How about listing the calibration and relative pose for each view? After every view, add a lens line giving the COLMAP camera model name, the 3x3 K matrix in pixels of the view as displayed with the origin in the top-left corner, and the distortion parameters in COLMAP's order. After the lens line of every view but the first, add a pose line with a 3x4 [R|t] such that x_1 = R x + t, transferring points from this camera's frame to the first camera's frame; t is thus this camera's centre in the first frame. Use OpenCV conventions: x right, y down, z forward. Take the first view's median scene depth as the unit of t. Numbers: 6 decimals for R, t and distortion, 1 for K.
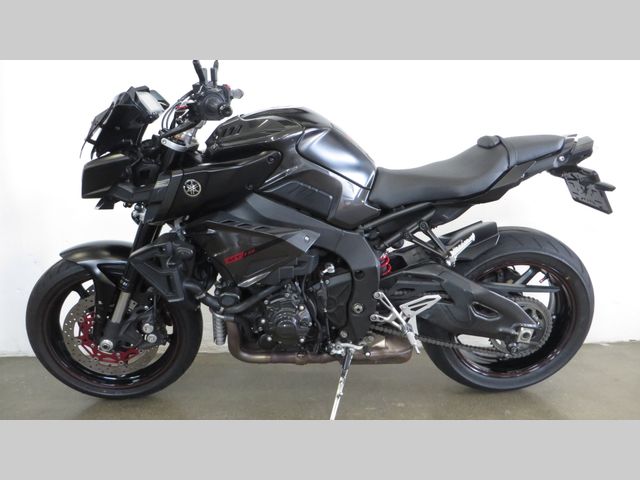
lens RADIAL K [[478.4, 0, 317.7], [0, 478.4, 240.5], [0, 0, 1]] dist [-0.002756, 0.002445]
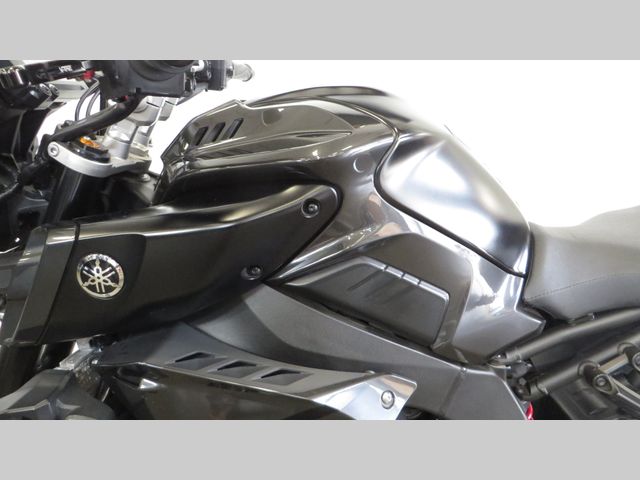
lens RADIAL K [[483.3, 0, 320.7], [0, 483.3, 256.0], [0, 0, 1]] dist [-0.003338, -0.001155]
pose [[0.998946, 0.042348, -0.017706, -0.072416], [-0.042462, 0.999079, -0.006114, -0.114090], [0.017430, 0.006860, 0.999825, 0.544579]]
